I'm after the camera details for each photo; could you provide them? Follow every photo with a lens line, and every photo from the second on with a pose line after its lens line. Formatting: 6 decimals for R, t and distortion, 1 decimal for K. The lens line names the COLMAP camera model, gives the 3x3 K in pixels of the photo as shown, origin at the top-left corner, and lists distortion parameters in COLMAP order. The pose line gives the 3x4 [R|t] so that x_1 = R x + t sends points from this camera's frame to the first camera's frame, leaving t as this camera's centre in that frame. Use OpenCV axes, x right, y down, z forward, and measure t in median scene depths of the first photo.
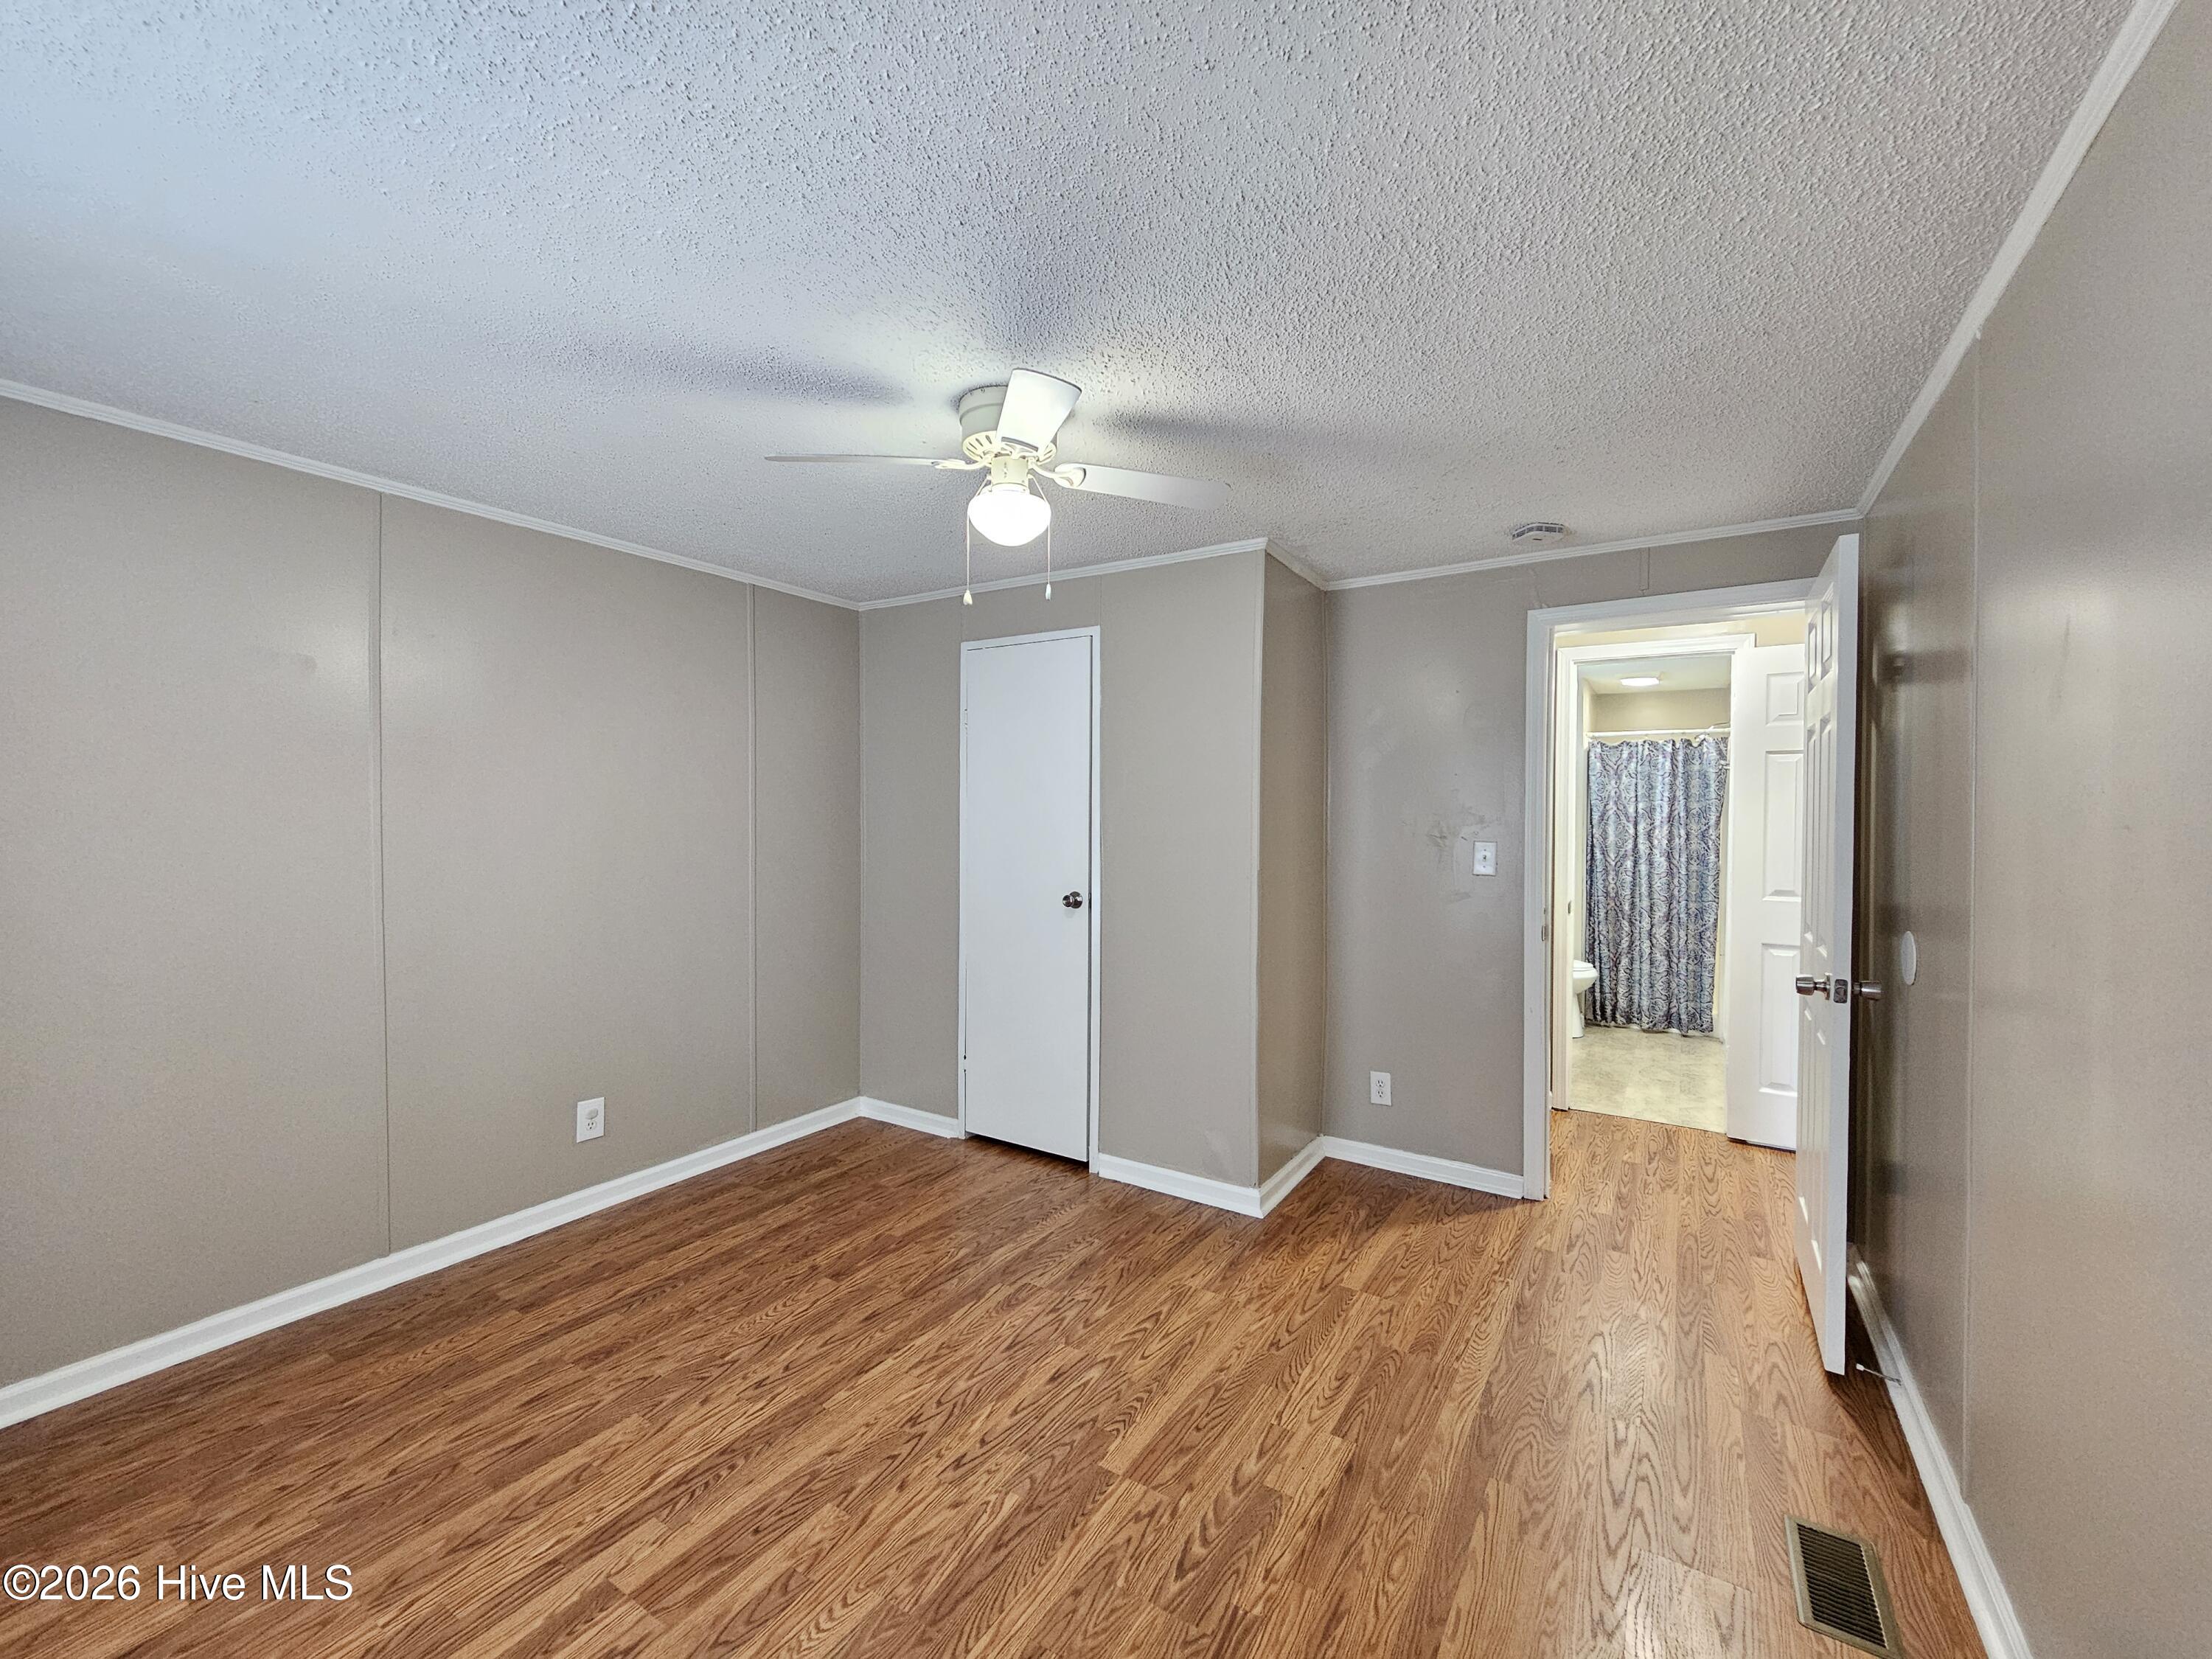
lens RADIAL K [[906.6, 0, 1114.1], [0, 906.6, 832.4], [0, 0, 1]] dist [0.000869, -0.000196]
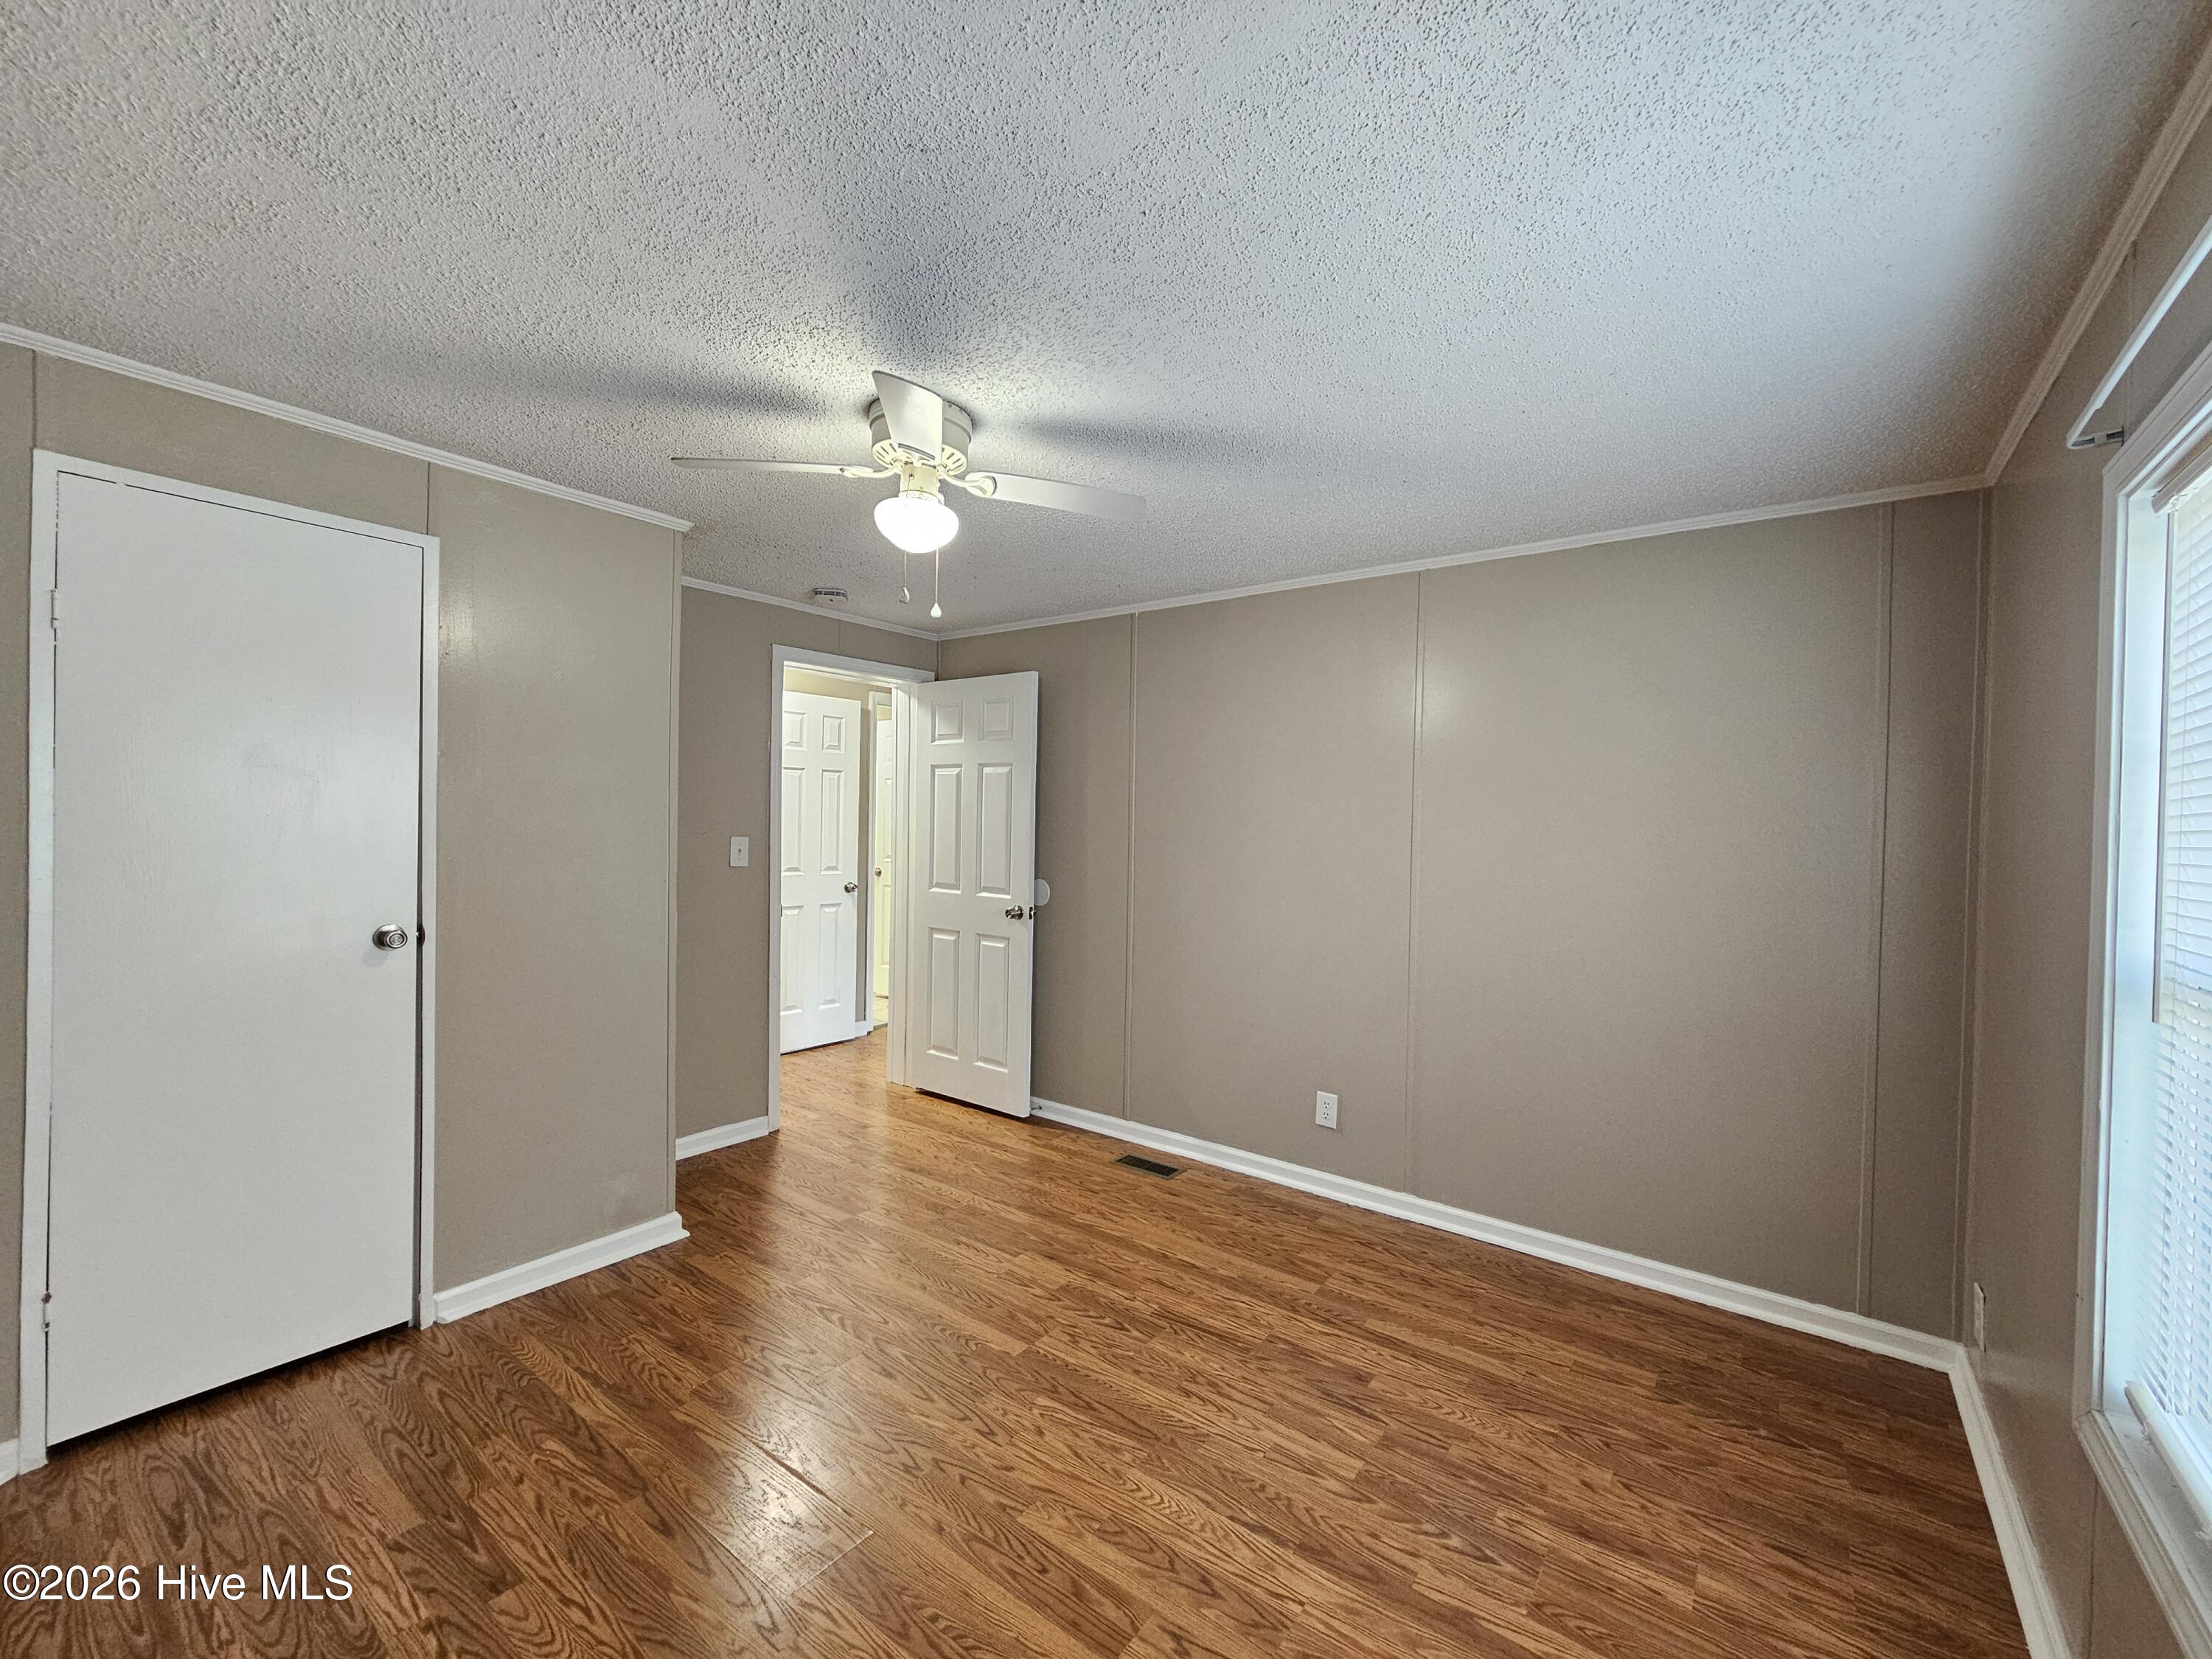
lens RADIAL K [[906.6, 0, 1114.1], [0, 906.6, 832.4], [0, 0, 1]] dist [0.000869, -0.000196]
pose [[0.083050, -0.016140, 0.996415, -1.131983], [-0.000788, 0.999867, 0.016261, -0.024107], [-0.996545, -0.002136, 0.083027, 0.718279]]
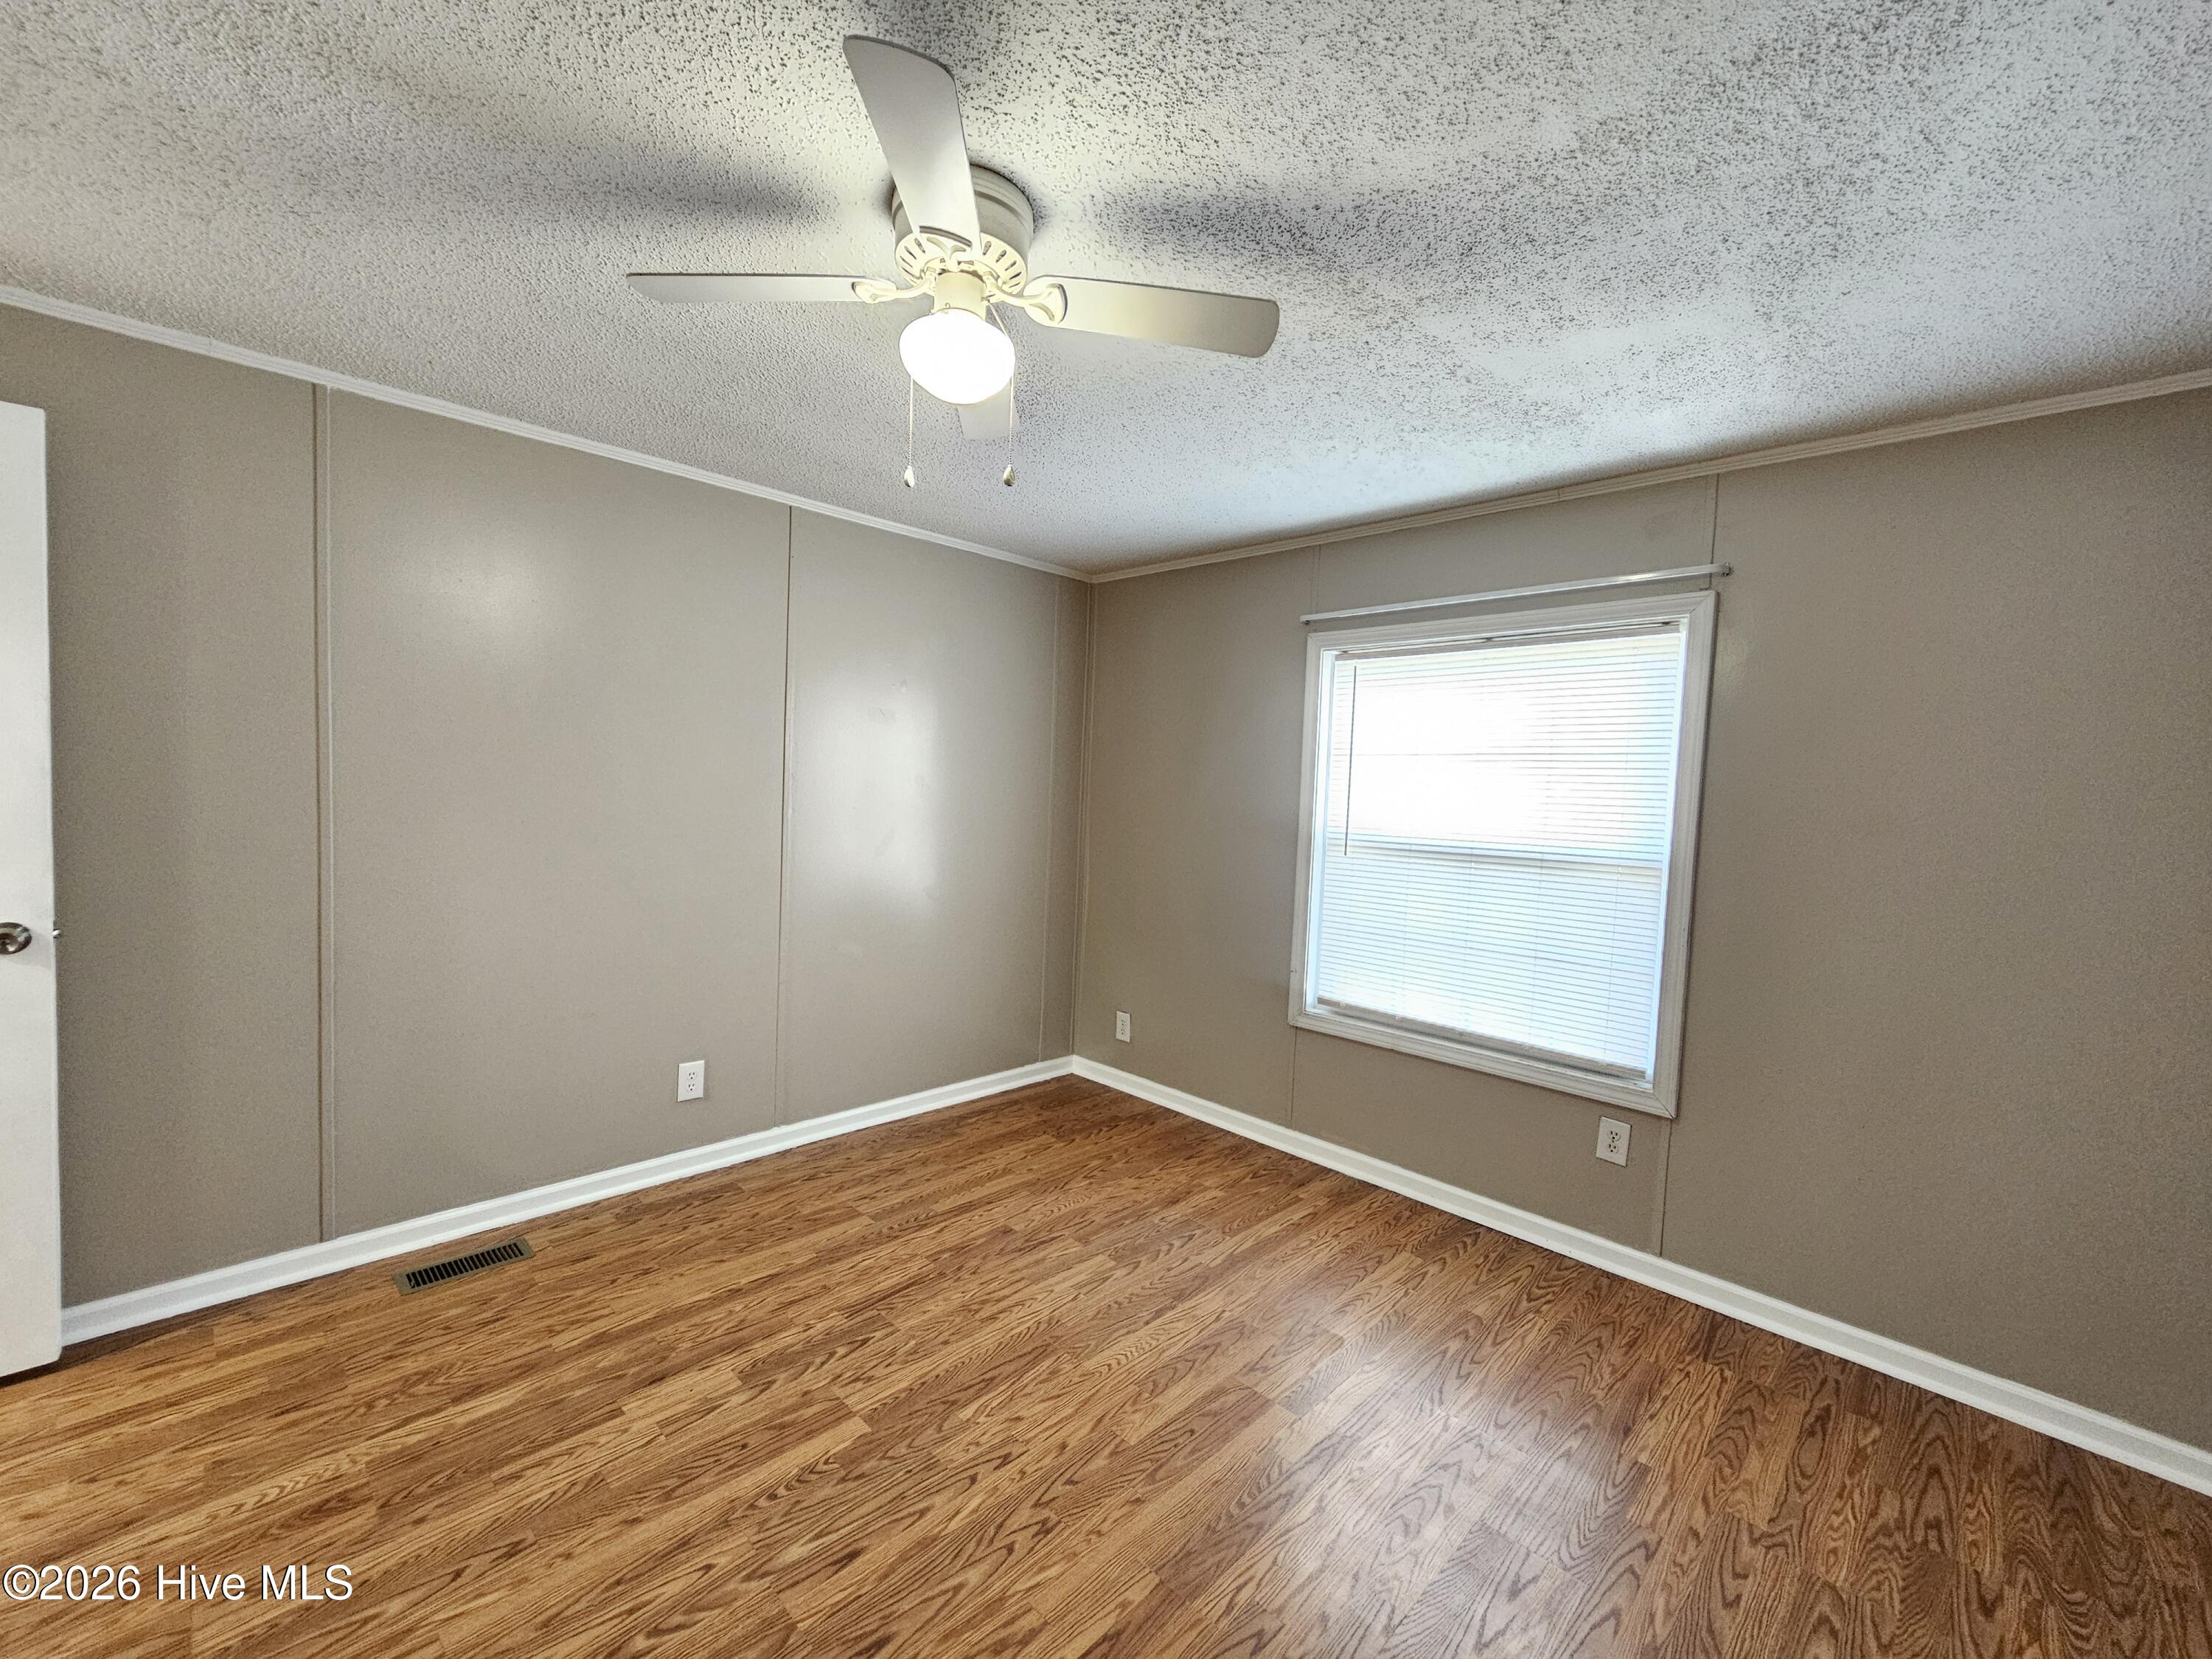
lens RADIAL K [[909.8, 0, 1111.1], [0, 909.8, 829.3], [0, 0, 1]] dist [0.000421, 0.000108]
pose [[-0.974672, -0.054856, 0.216807, -0.423697], [-0.040225, 0.996641, 0.071333, -0.035715], [-0.219992, 0.060805, -0.973605, 1.751292]]
